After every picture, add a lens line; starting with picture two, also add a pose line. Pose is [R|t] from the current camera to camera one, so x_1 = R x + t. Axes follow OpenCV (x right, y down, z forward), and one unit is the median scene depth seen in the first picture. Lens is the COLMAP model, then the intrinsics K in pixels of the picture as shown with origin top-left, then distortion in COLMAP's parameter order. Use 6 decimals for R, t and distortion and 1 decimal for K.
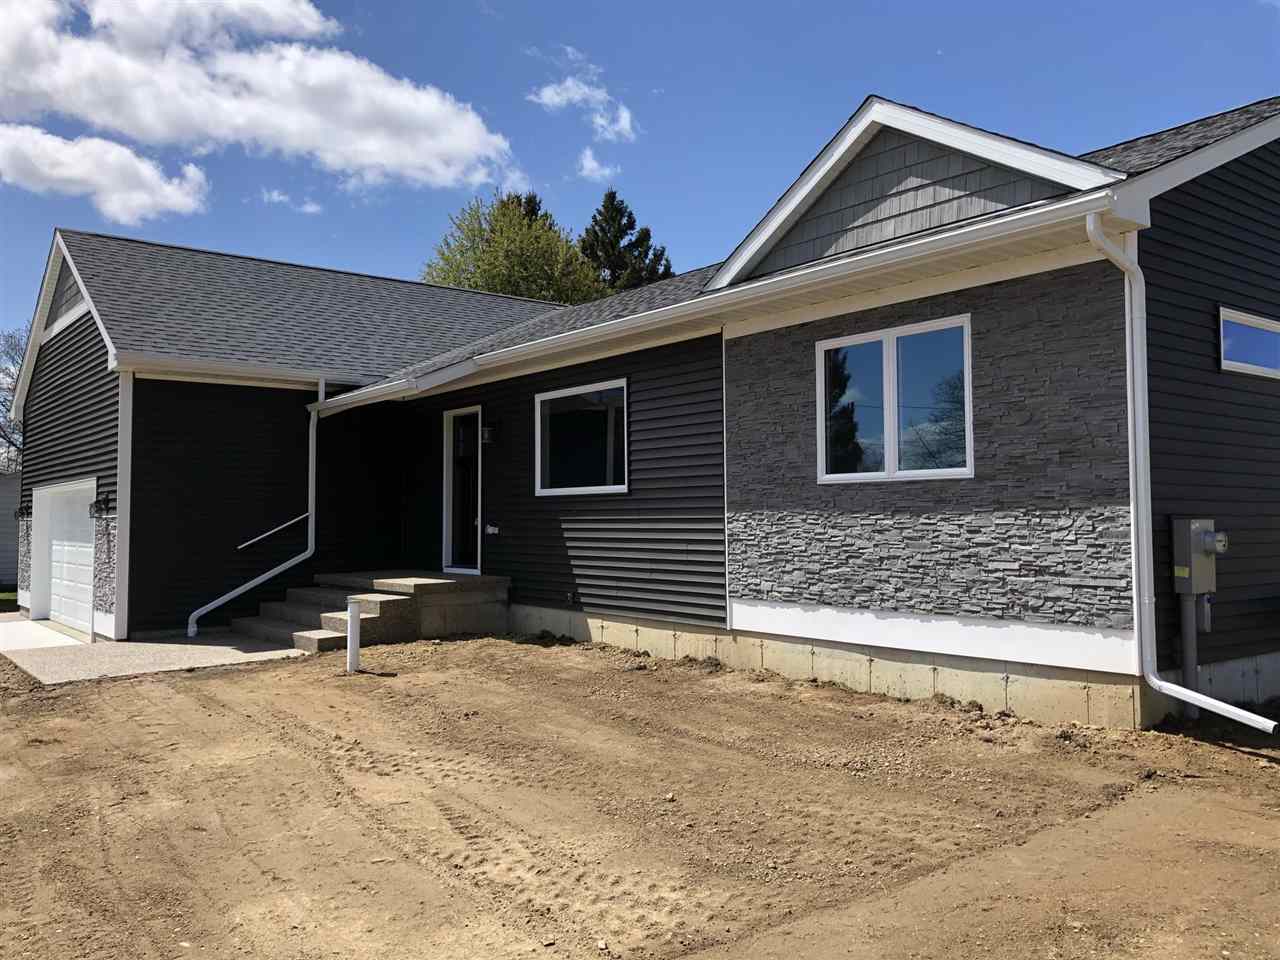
lens RADIAL K [[1048.0, 0, 642.3], [0, 1048.0, 484.6], [0, 0, 1]] dist [0.026376, -0.028506]
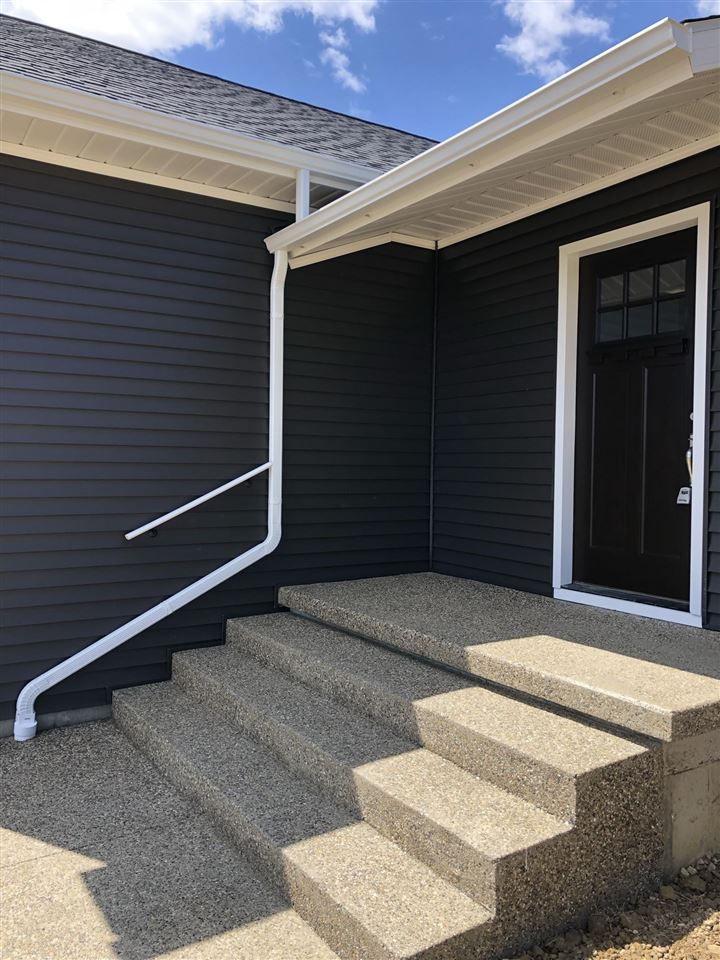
lens RADIAL K [[786.0, 0, 359.7], [0, 786.0, 479.6], [0, 0, 1]] dist [0.026376, -0.028506]
pose [[0.994524, 0.025394, -0.101376, -0.249353], [-0.019870, 0.998281, 0.055135, 0.014528], [0.102602, -0.052818, 0.993319, 0.670191]]
